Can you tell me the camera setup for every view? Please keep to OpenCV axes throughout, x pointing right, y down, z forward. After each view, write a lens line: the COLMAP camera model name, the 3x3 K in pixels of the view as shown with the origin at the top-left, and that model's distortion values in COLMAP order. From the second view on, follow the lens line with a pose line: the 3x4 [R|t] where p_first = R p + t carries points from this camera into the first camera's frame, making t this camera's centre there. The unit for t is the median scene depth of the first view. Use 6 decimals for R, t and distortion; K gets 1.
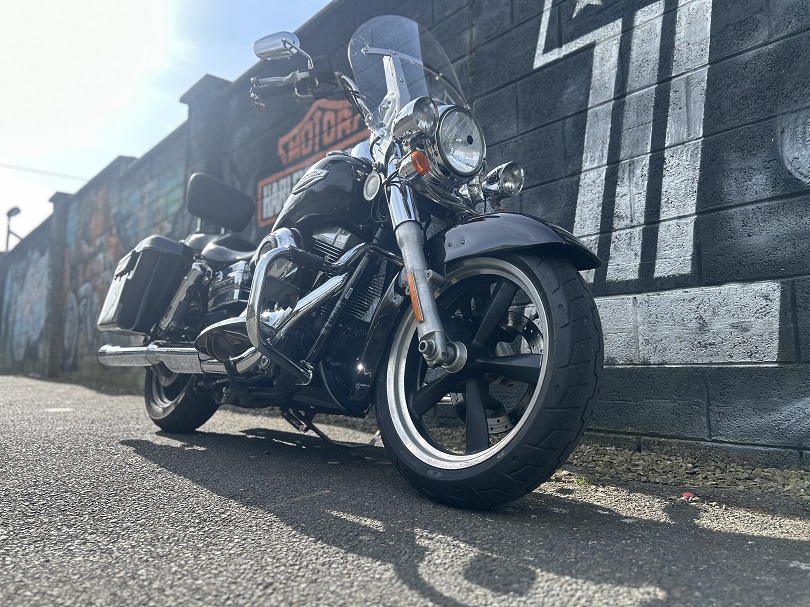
lens RADIAL K [[609.6, 0, 403.6], [0, 609.6, 305.2], [0, 0, 1]] dist [0.051494, -0.056958]
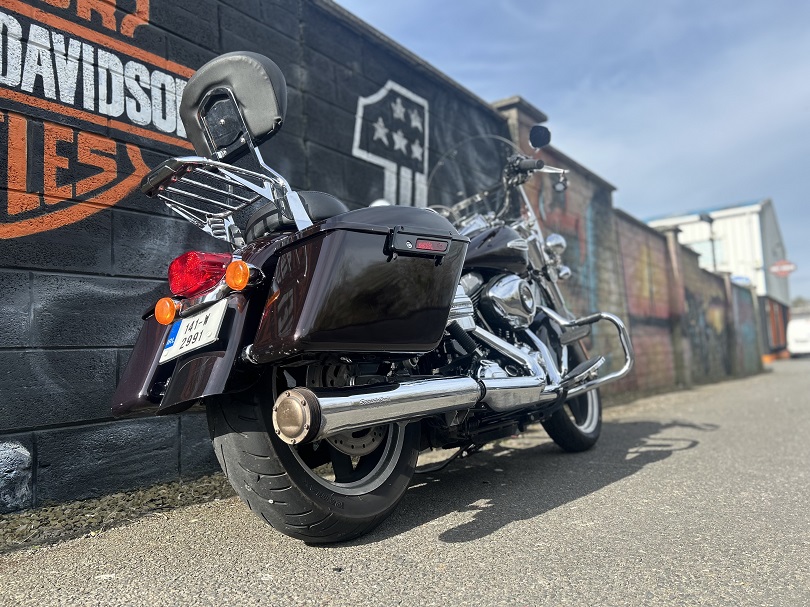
lens RADIAL K [[609.6, 0, 401.2], [0, 609.6, 304.8], [0, 0, 1]] dist [0.051494, -0.056958]
pose [[-0.230257, 0.092056, 0.968766, -1.051347], [-0.062117, 0.992095, -0.109037, 0.058049], [-0.971145, -0.085283, -0.222718, 1.209385]]
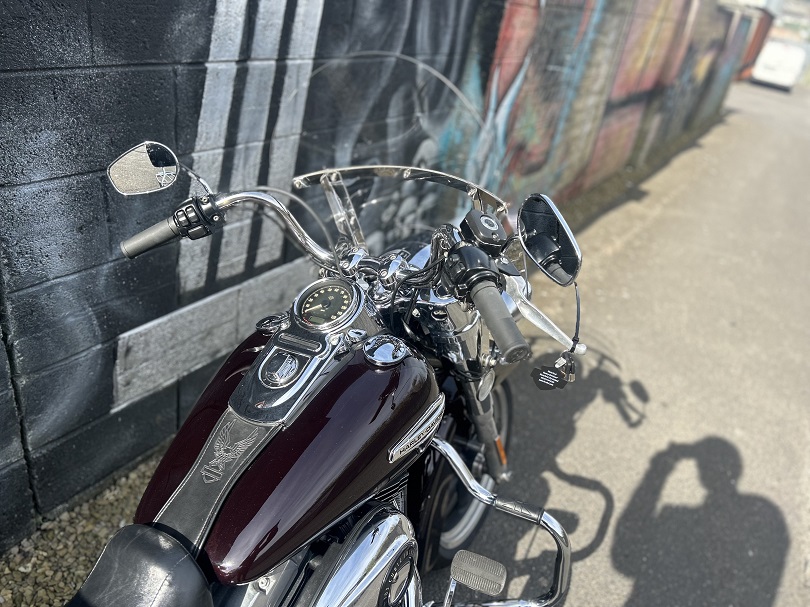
lens RADIAL K [[609.6, 0, 405.6], [0, 609.6, 302.4], [0, 0, 1]] dist [0.051494, -0.056958]
pose [[-0.296682, -0.507407, 0.809022, -0.441747], [-0.278186, 0.856344, 0.435071, -0.431583], [-0.913560, -0.095981, -0.395216, 1.000819]]
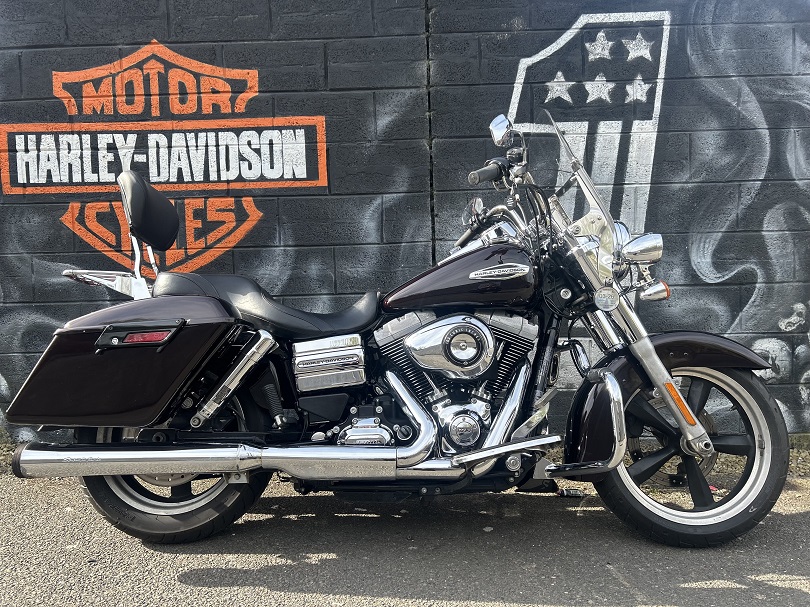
lens RADIAL K [[609.6, 0, 404.7], [0, 609.6, 303.7], [0, 0, 1]] dist [0.051494, -0.056958]
pose [[0.666222, -0.058360, 0.743467, -0.806918], [-0.061196, 0.989293, 0.132494, -0.219846], [-0.743239, -0.133768, 0.655517, 0.366933]]
